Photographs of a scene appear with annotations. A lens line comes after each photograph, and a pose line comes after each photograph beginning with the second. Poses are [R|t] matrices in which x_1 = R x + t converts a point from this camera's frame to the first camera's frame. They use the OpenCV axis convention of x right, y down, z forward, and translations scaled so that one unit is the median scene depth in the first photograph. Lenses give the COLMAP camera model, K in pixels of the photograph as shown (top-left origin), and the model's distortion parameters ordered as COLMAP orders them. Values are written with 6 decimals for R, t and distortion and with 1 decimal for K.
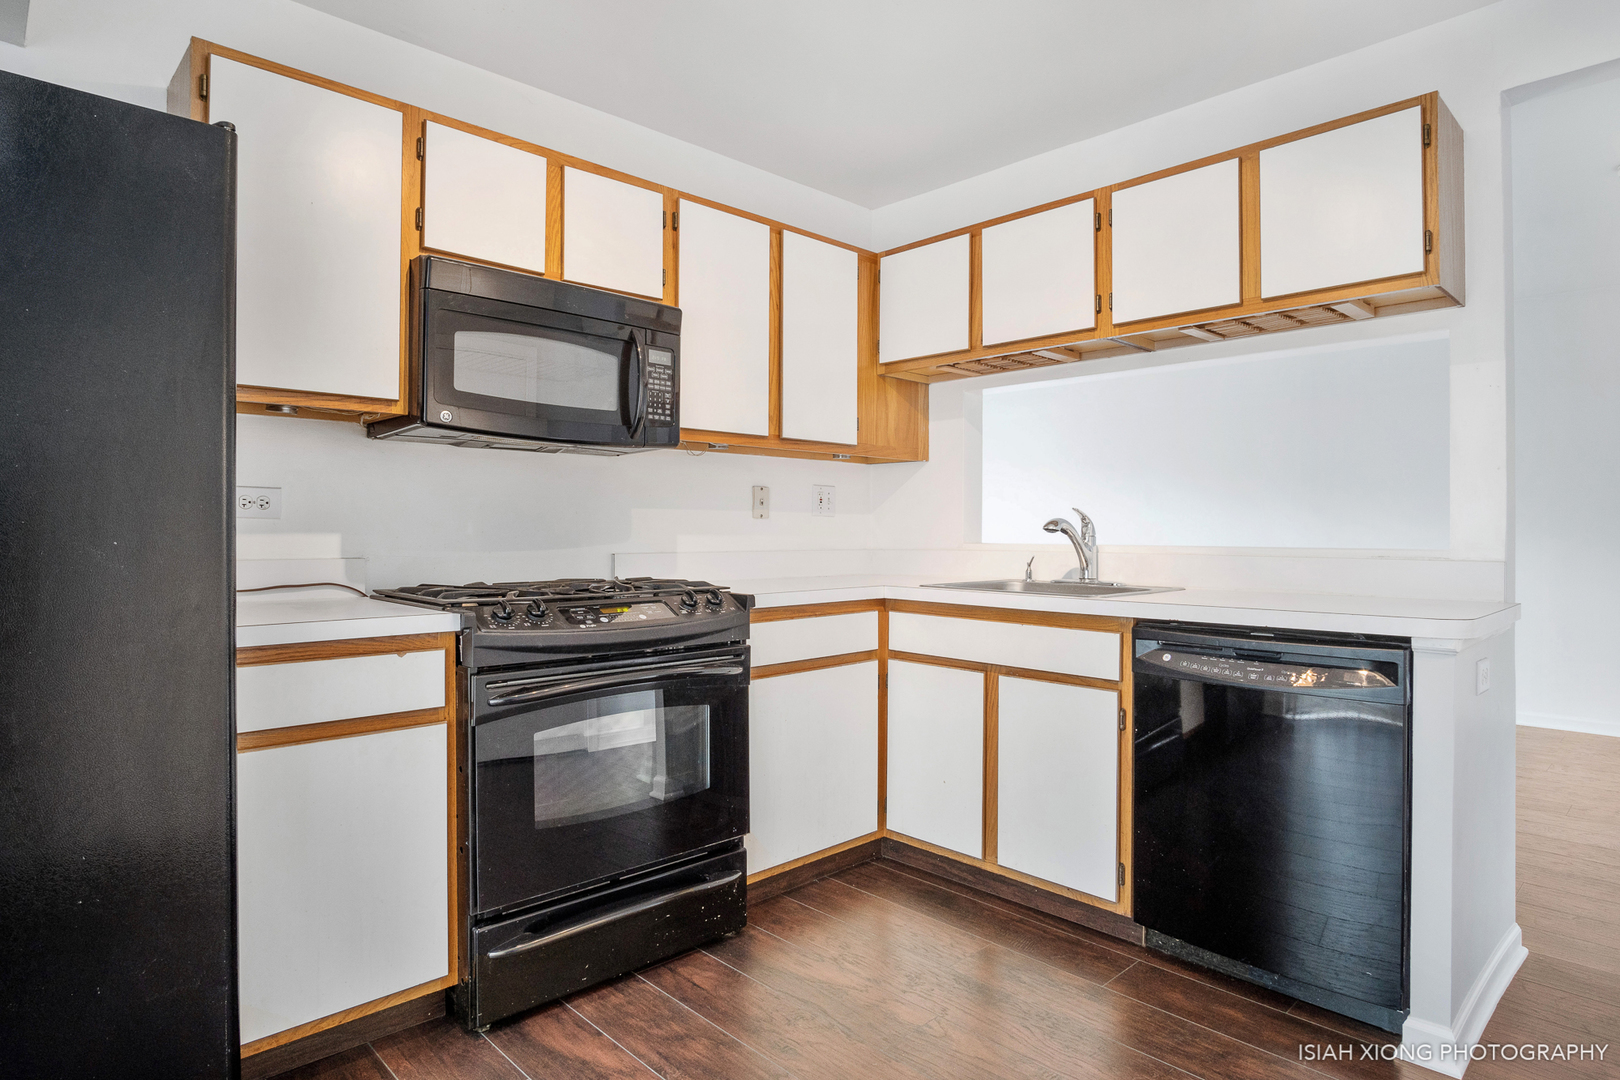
lens RADIAL K [[894.1, 0, 759.5], [0, 894.1, 505.3], [0, 0, 1]] dist [0.002459, 0.000894]
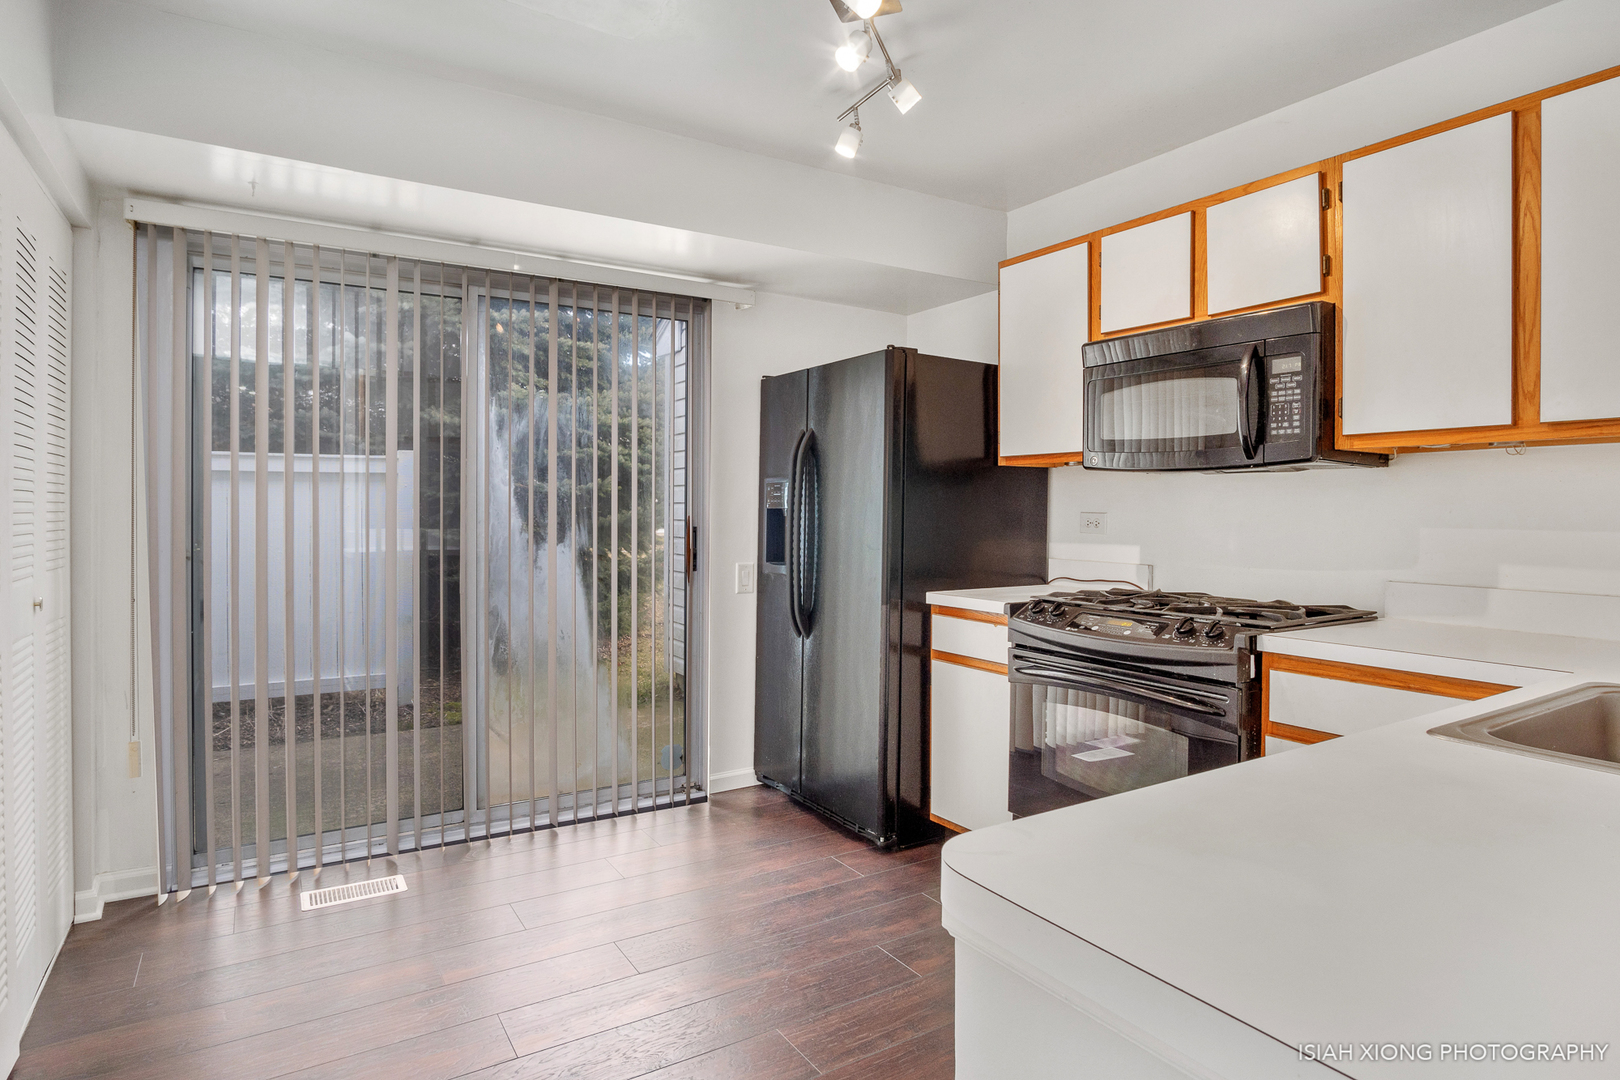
lens RADIAL K [[894.1, 0, 805.0], [0, 894.1, 530.4], [0, 0, 1]] dist [0.002459, 0.000894]
pose [[-0.164835, -0.000040, -0.986321, 0.868721], [0.005274, 0.999986, -0.000922, 0.000876], [0.986307, -0.005354, -0.164833, 0.668357]]
